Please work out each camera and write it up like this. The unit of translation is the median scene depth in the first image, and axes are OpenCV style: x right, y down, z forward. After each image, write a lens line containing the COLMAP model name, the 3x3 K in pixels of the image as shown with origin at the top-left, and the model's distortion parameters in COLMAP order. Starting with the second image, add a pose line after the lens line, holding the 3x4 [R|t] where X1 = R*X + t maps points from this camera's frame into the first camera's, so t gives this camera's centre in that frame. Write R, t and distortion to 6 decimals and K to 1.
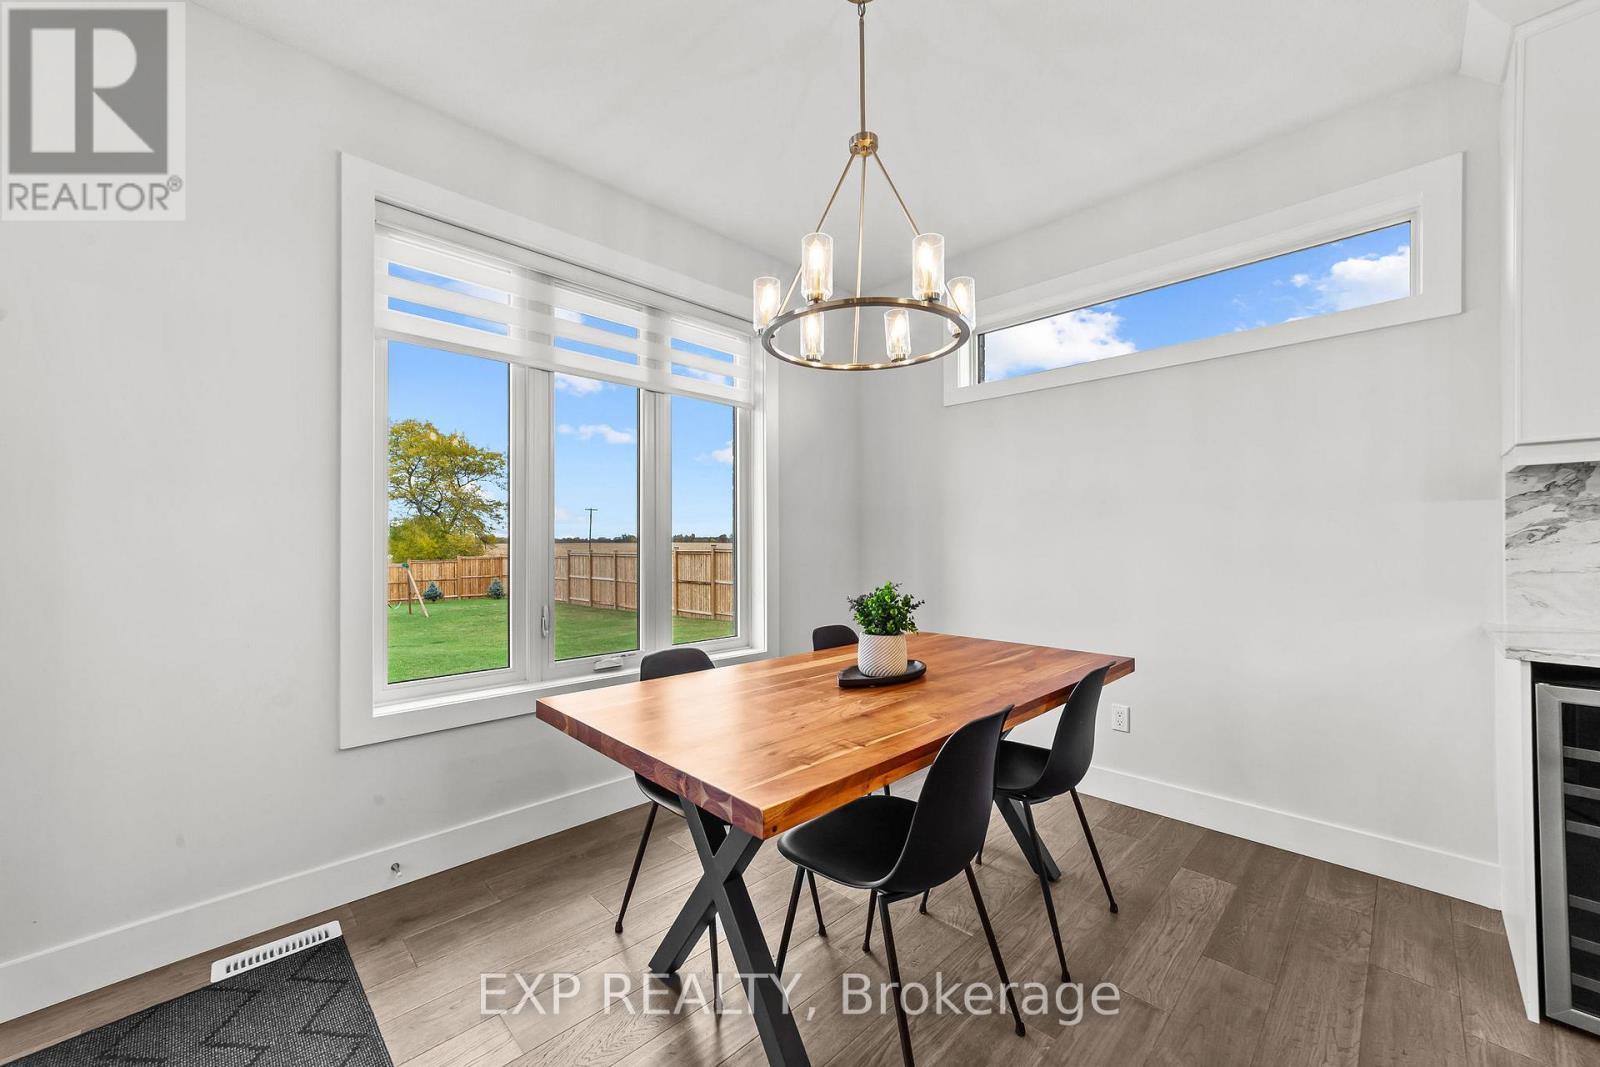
lens RADIAL K [[614.3, 0, 794.6], [0, 614.3, 537.0], [0, 0, 1]] dist [0.000380, 0.000486]
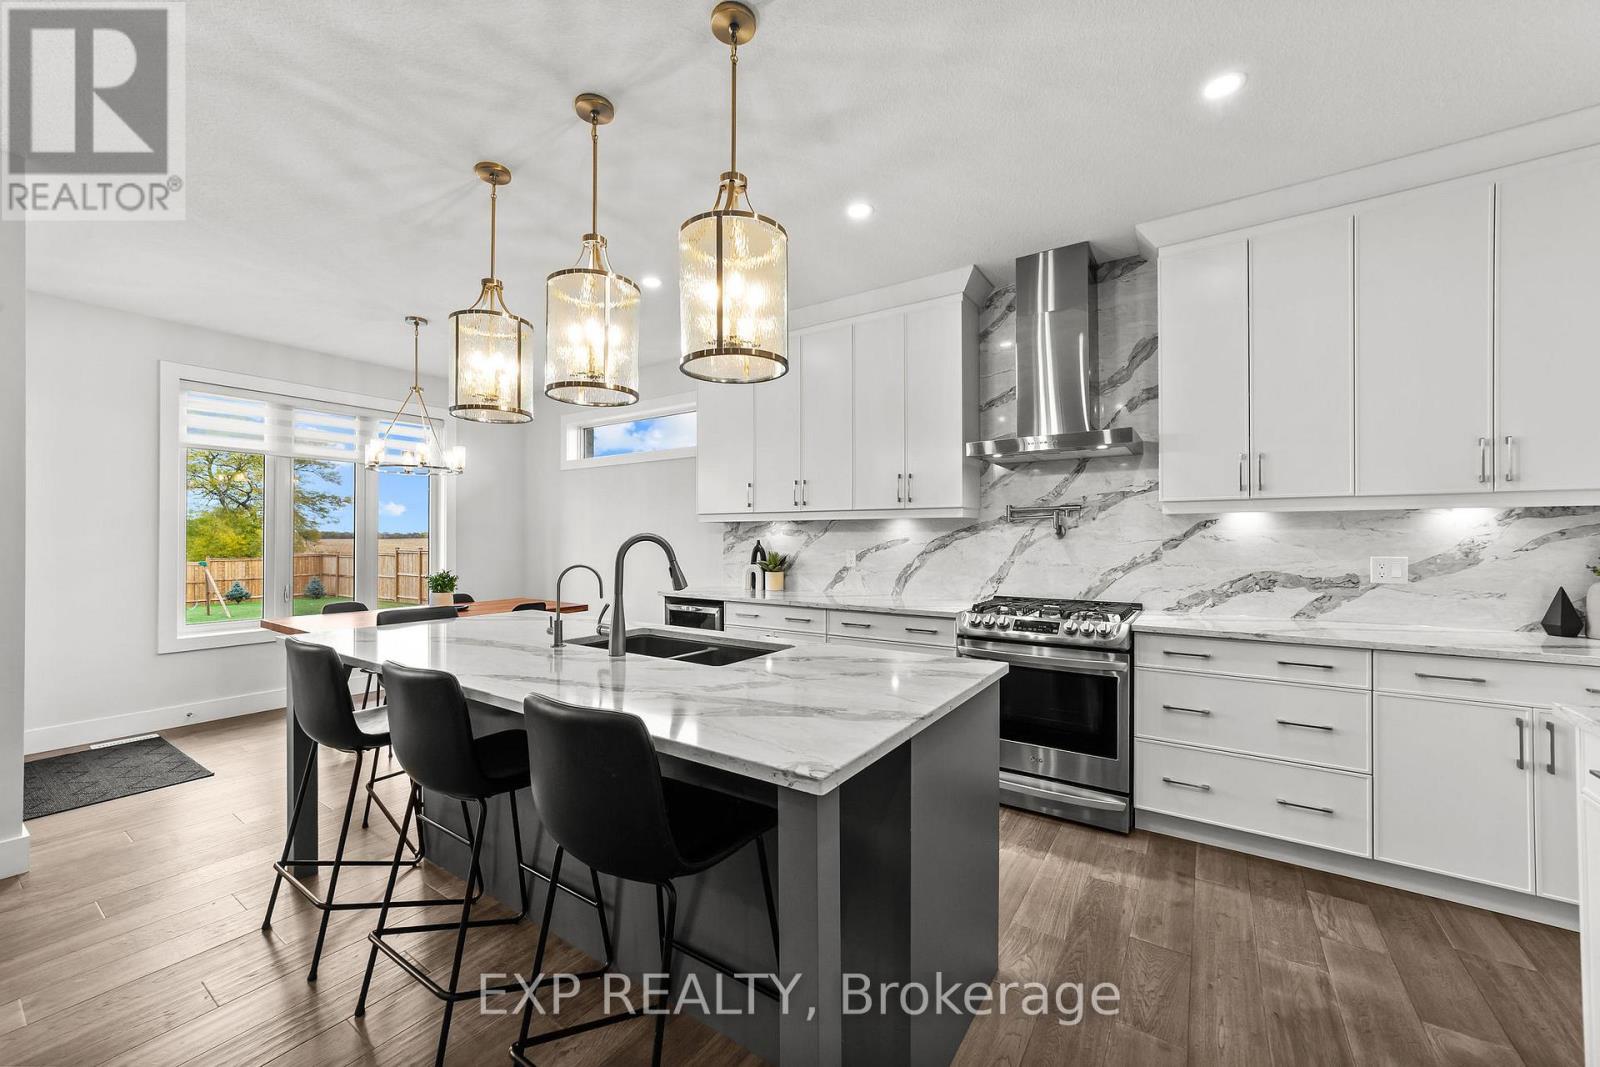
lens RADIAL K [[614.3, 0, 795.9], [0, 614.3, 528.5], [0, 0, 1]] dist [0.000380, 0.000486]
pose [[0.979793, 0.004070, 0.199972, 0.634978], [-0.002912, 0.999977, -0.006083, -0.046487], [-0.199992, 0.005378, 0.979783, -0.976613]]
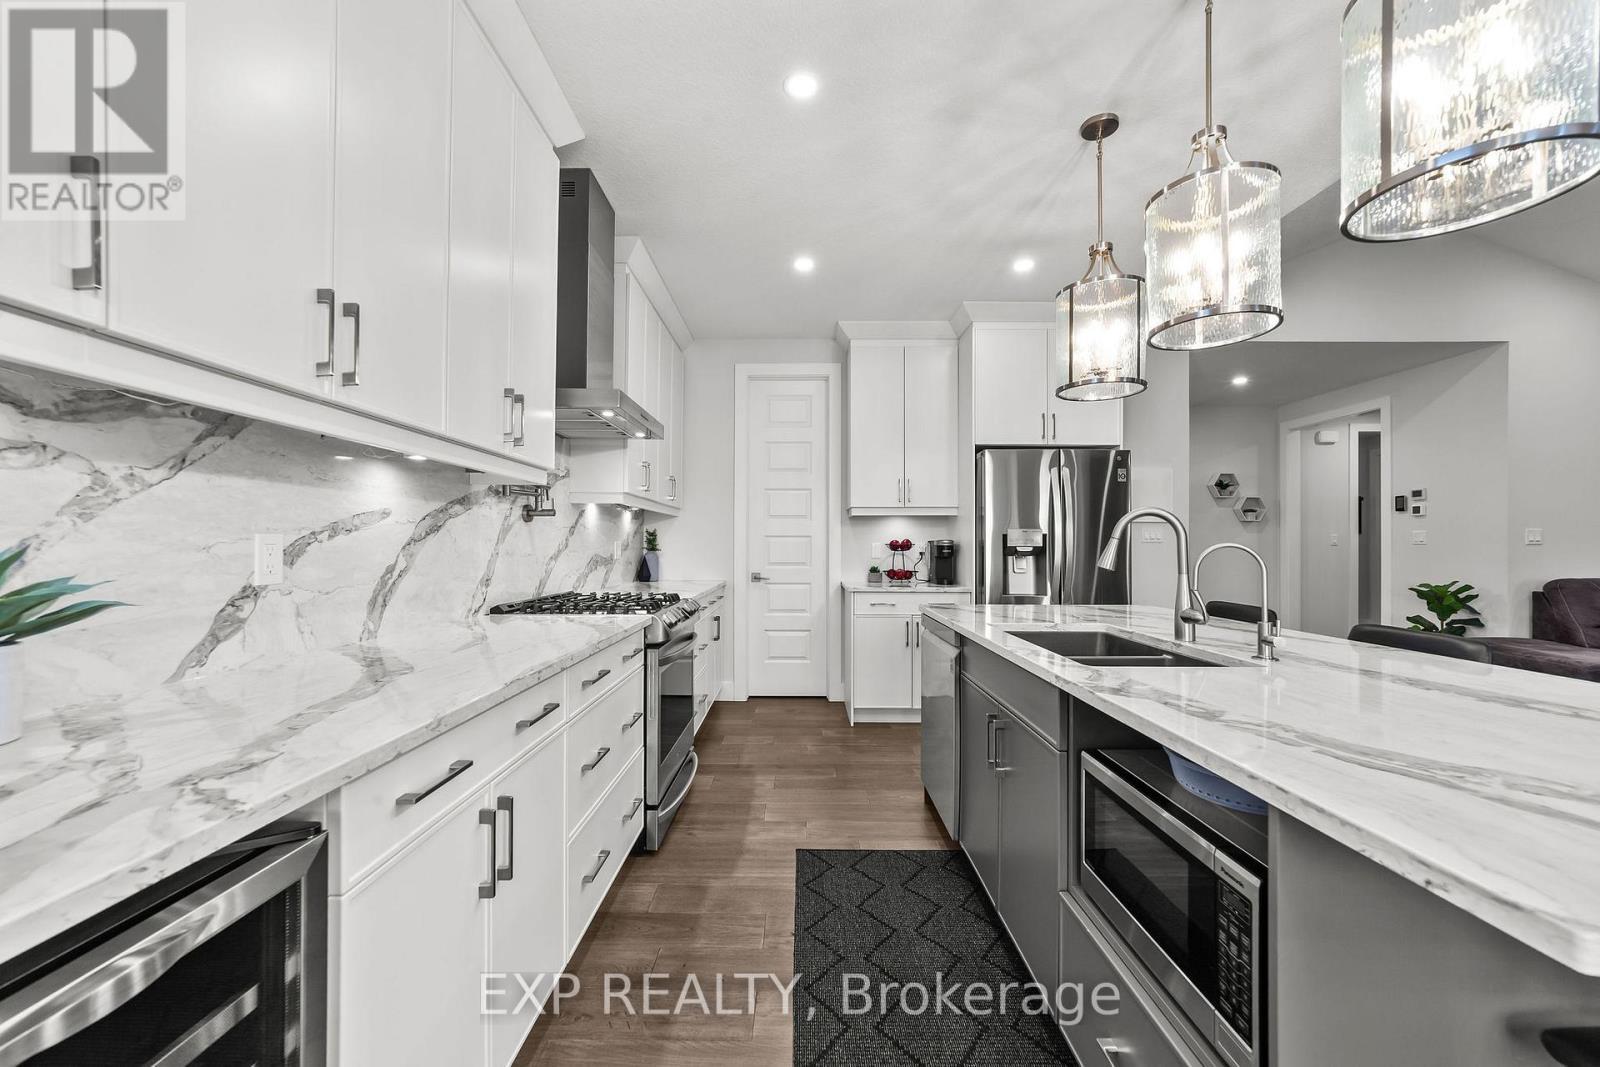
lens RADIAL K [[614.3, 0, 796.9], [0, 614.3, 538.5], [0, 0, 1]] dist [0.000380, 0.000486]
pose [[-0.704599, 0.010902, 0.709522, 0.413659], [-0.003649, 0.999813, -0.018985, 0.005285], [-0.709596, -0.015966, -0.704428, 0.440360]]
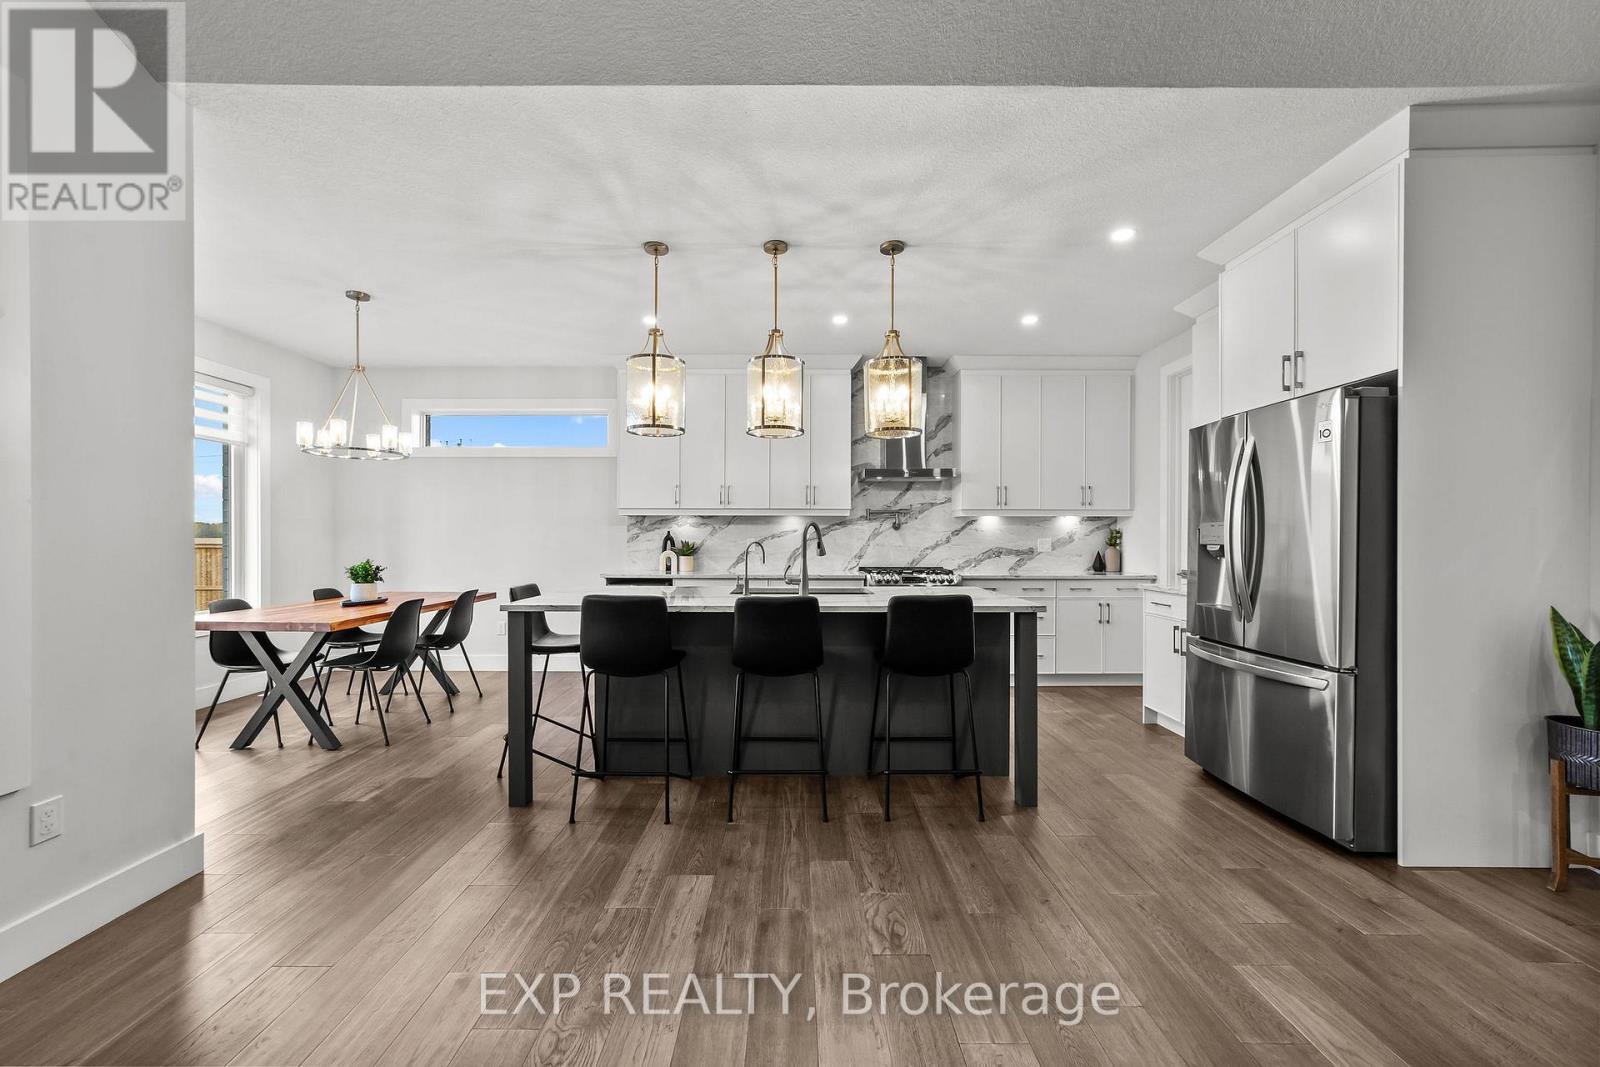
lens RADIAL K [[614.3, 0, 797.8], [0, 614.3, 534.6], [0, 0, 1]] dist [0.000380, 0.000486]
pose [[0.697457, 0.007068, 0.716592, -0.223438], [-0.009482, 0.999955, -0.000633, -0.017376], [-0.716564, -0.006353, 0.697492, -1.040709]]
